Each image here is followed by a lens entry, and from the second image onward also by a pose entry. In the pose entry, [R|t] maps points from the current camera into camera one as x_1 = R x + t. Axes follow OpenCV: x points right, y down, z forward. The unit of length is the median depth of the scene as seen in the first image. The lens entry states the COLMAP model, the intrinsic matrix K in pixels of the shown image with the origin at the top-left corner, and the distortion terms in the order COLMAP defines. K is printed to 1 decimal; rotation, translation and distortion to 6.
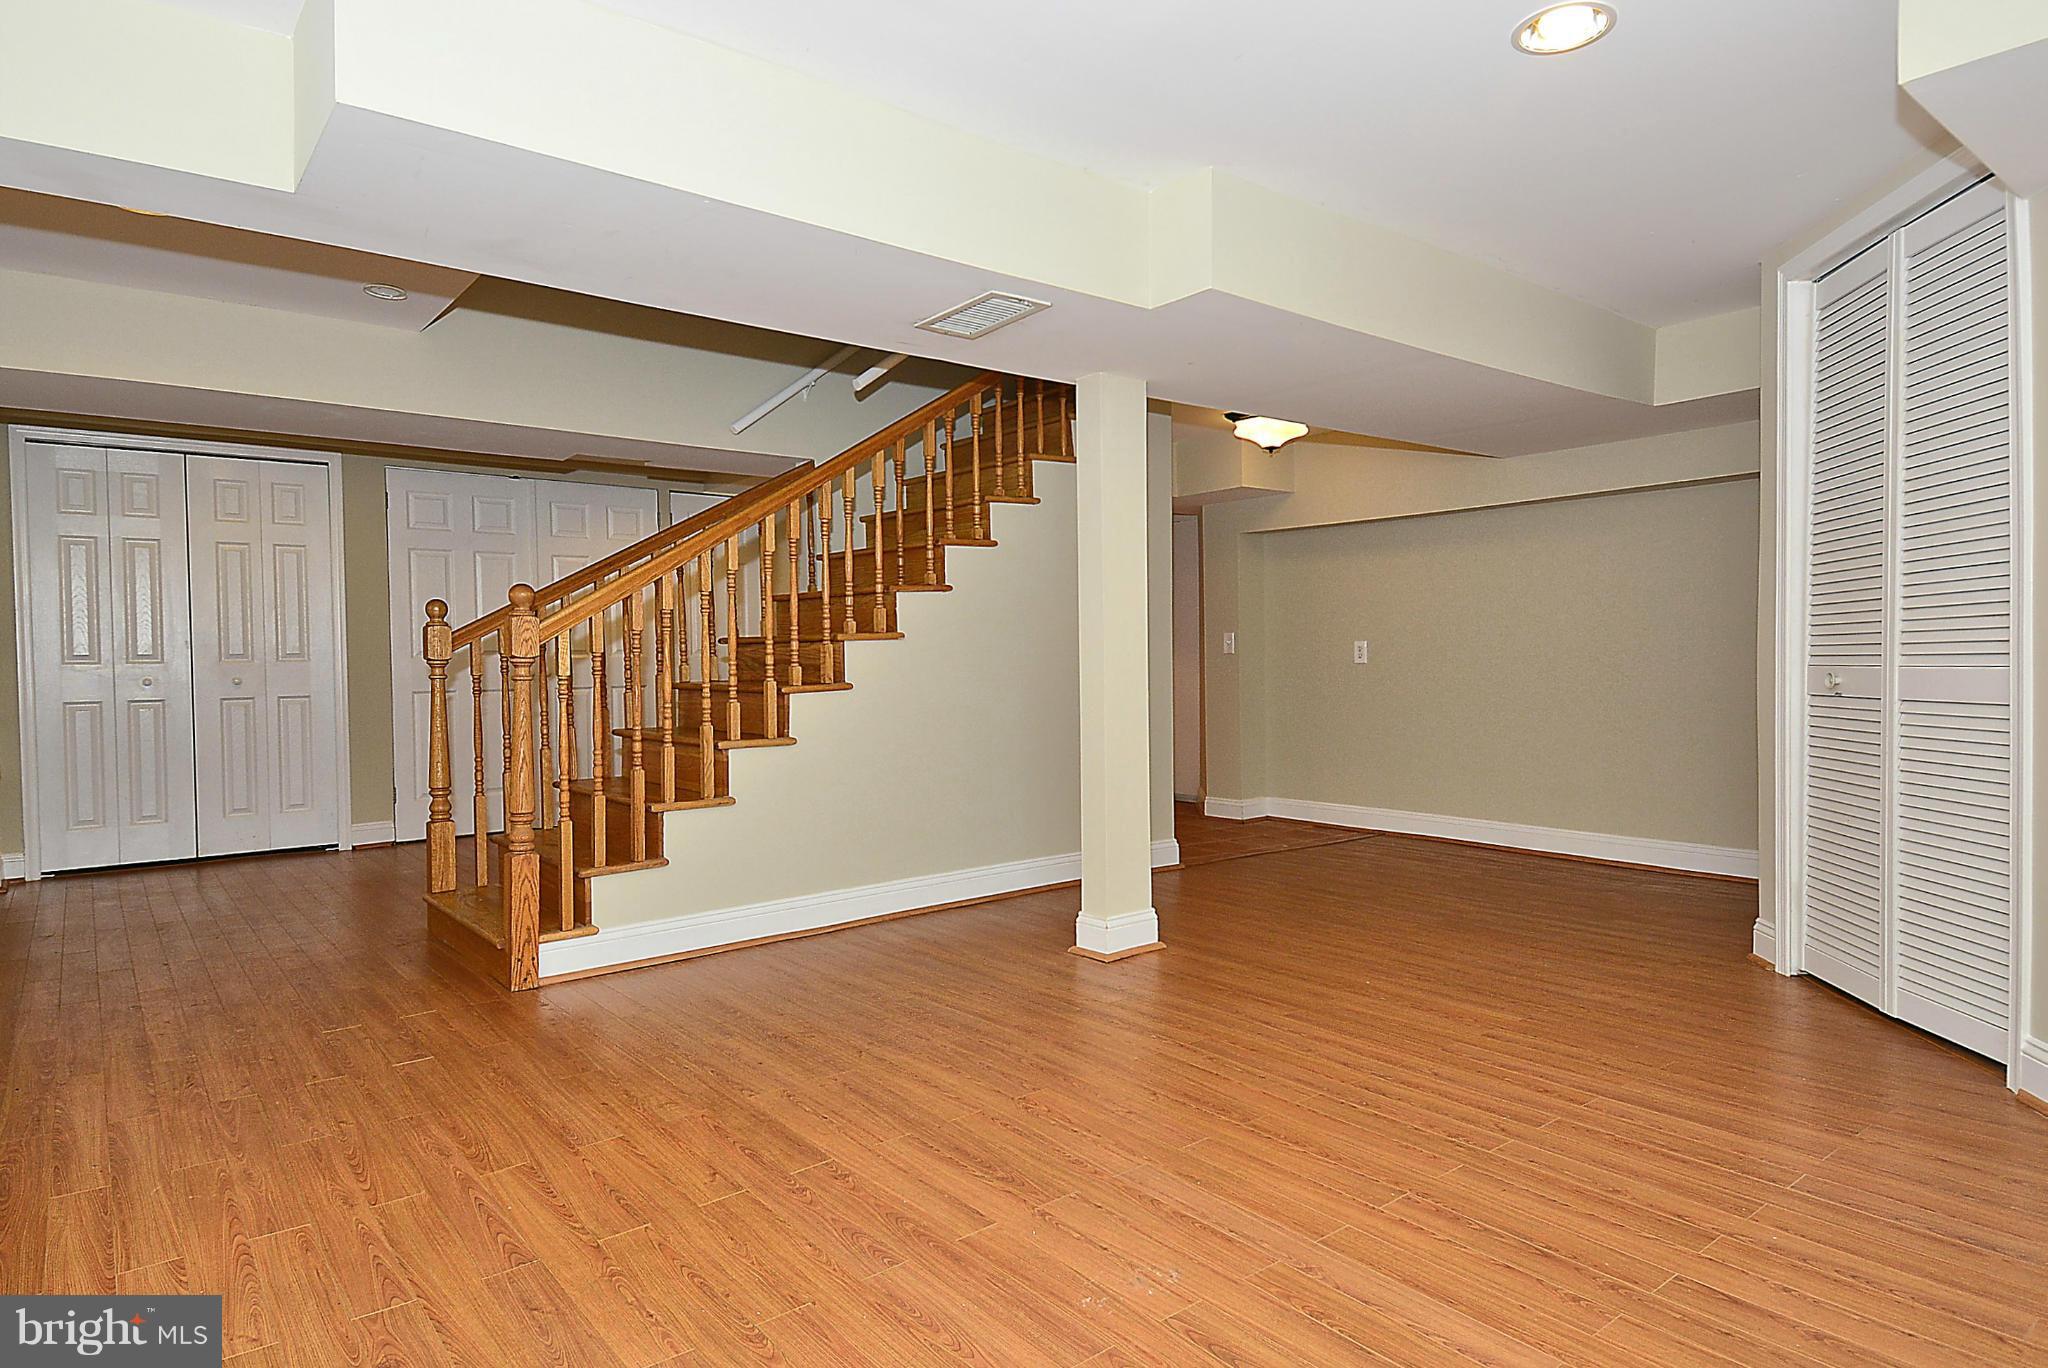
lens RADIAL K [[1090.6, 0, 1044.2], [0, 1090.6, 679.8], [0, 0, 1]] dist [0.059295, -0.040424]
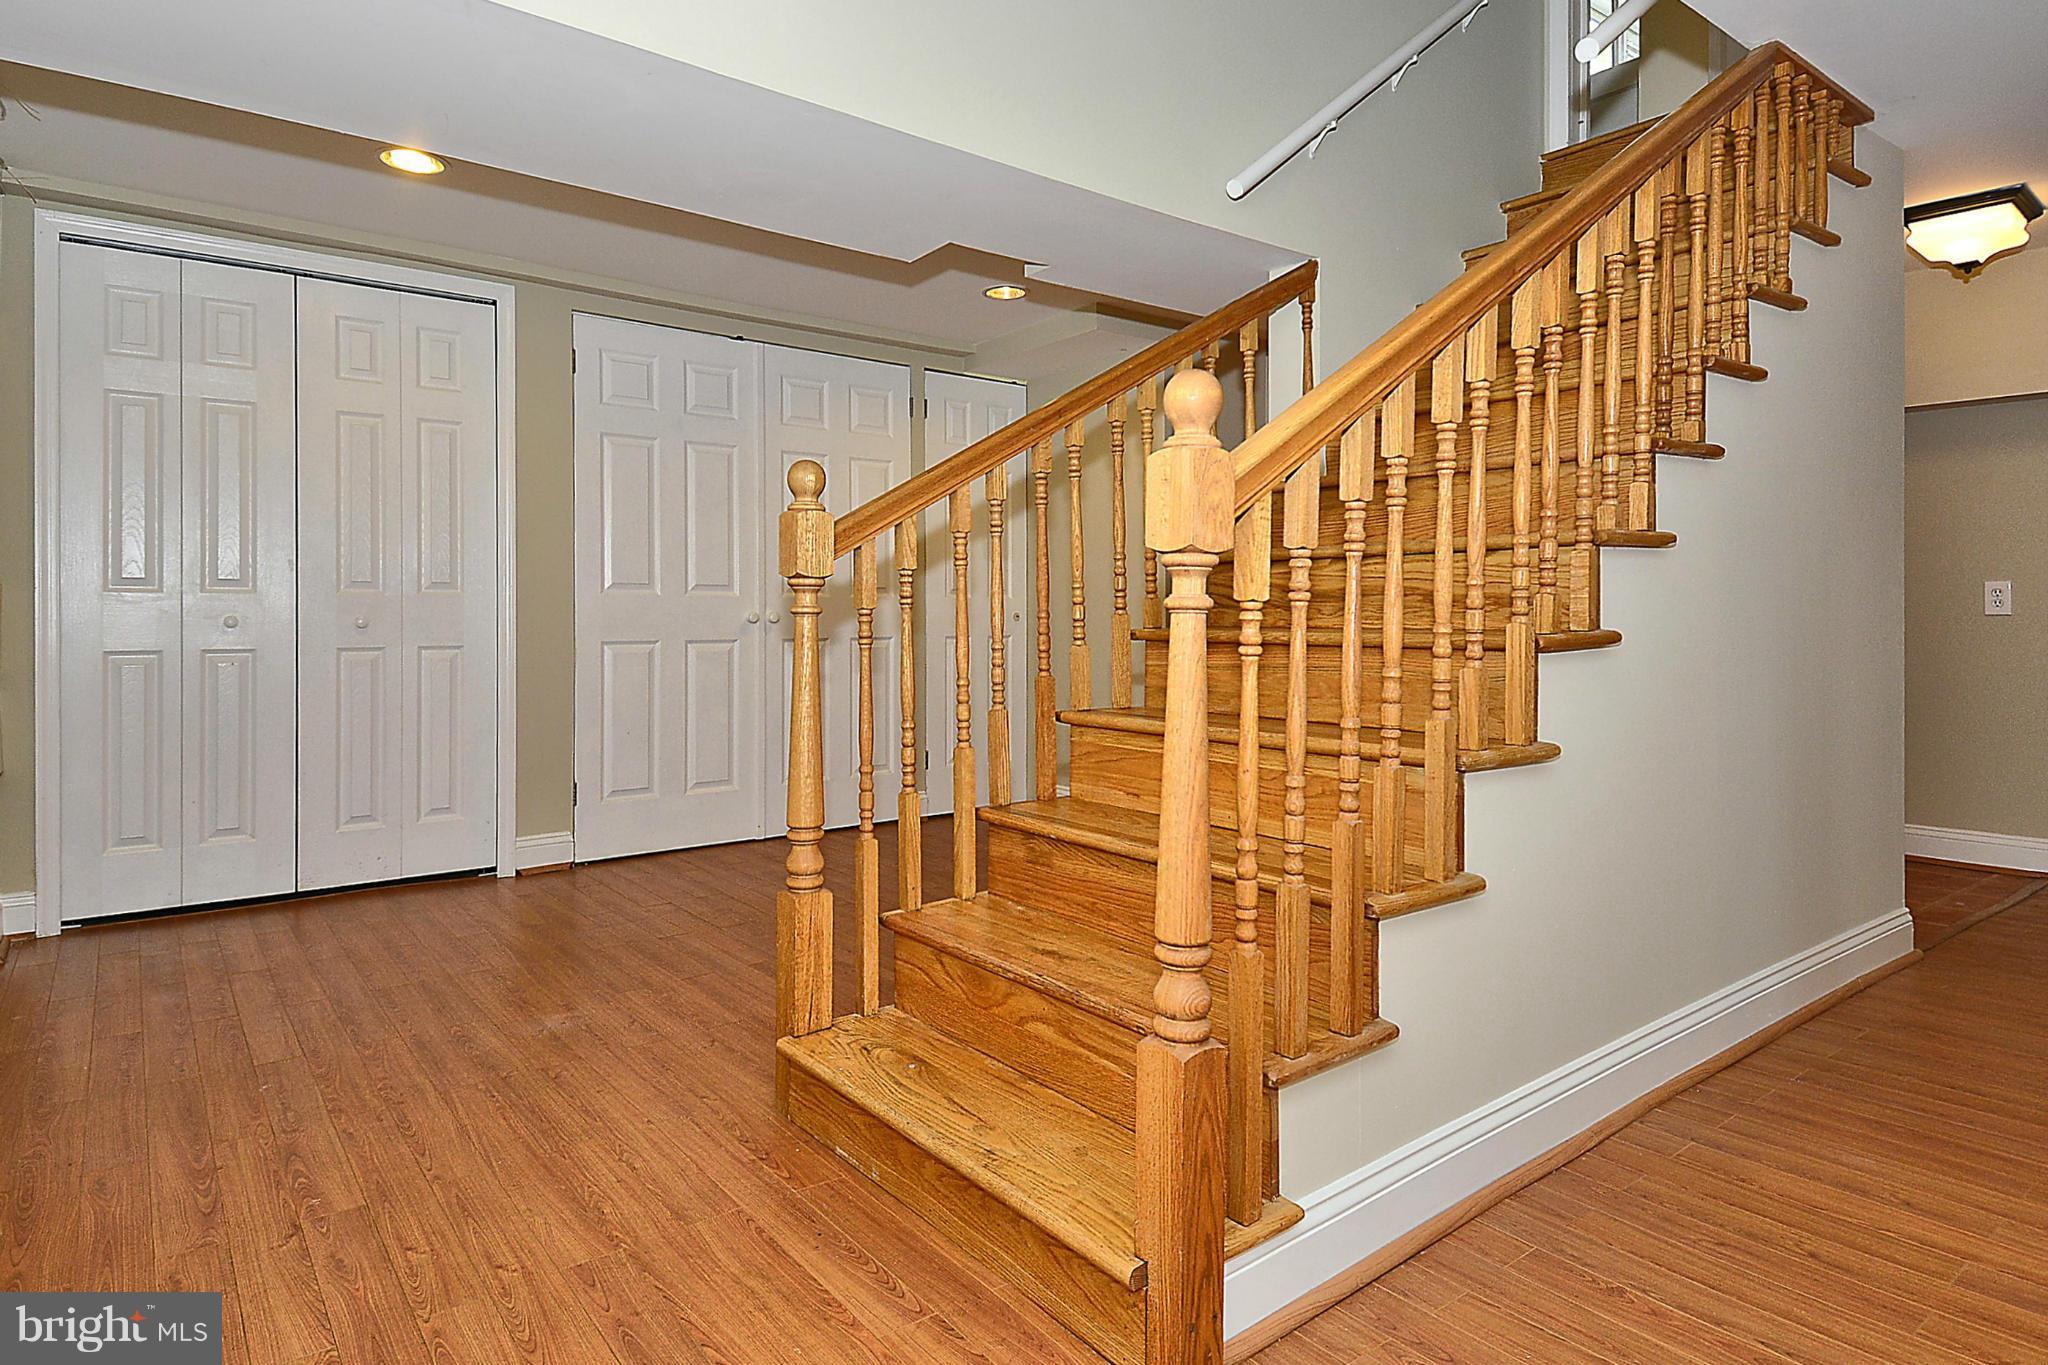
lens RADIAL K [[1139.8, 0, 1066.0], [0, 1139.8, 609.0], [0, 0, 1]] dist [0.061315, -0.046641]
pose [[0.999339, 0.009787, -0.035016, -0.296991], [-0.010699, 0.999606, -0.025946, 0.007314], [0.034748, 0.026304, 0.999050, 0.342281]]
